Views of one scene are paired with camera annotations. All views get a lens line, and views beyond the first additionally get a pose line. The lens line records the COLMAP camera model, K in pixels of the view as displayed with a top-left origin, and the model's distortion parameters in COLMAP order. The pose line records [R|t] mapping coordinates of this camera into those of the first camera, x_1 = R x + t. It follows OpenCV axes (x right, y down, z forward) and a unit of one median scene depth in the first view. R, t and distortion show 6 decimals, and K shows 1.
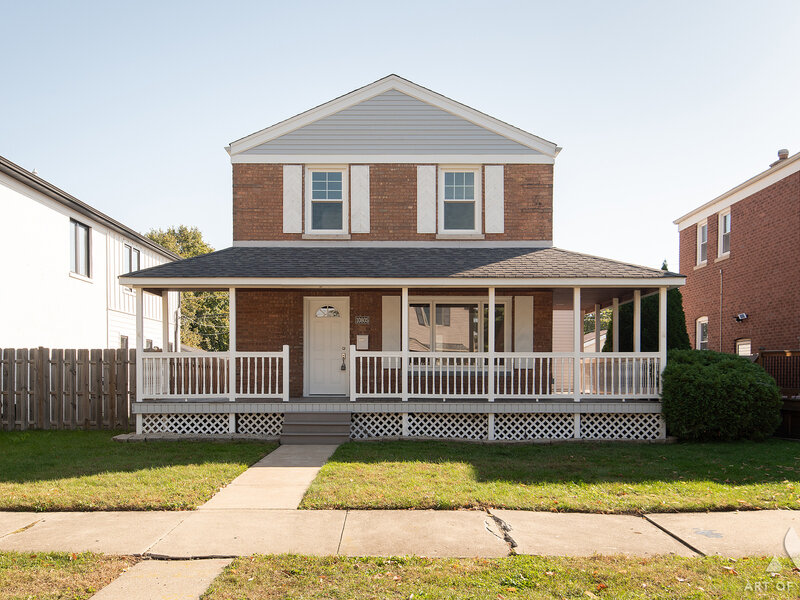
lens RADIAL K [[720.8, 0, 378.1], [0, 720.8, 382.1], [0, 0, 1]] dist [0.030367, -0.003280]
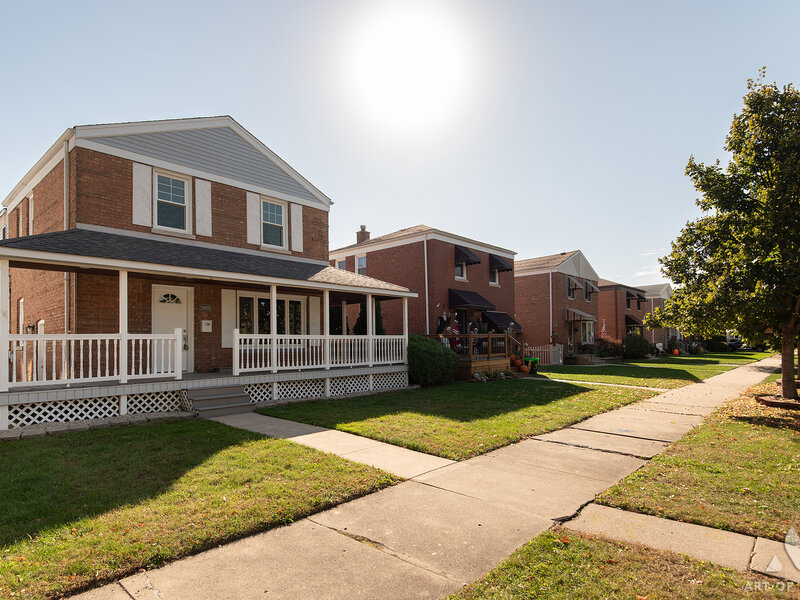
lens RADIAL K [[451.6, 0, 388.2], [0, 451.6, 339.2], [0, 0, 1]] dist [0.004902, -0.001072]
pose [[0.684105, -0.002870, 0.729378, -0.366400], [0.030900, 0.999208, -0.025051, -0.006175], [-0.728729, 0.039675, 0.683652, 0.270855]]
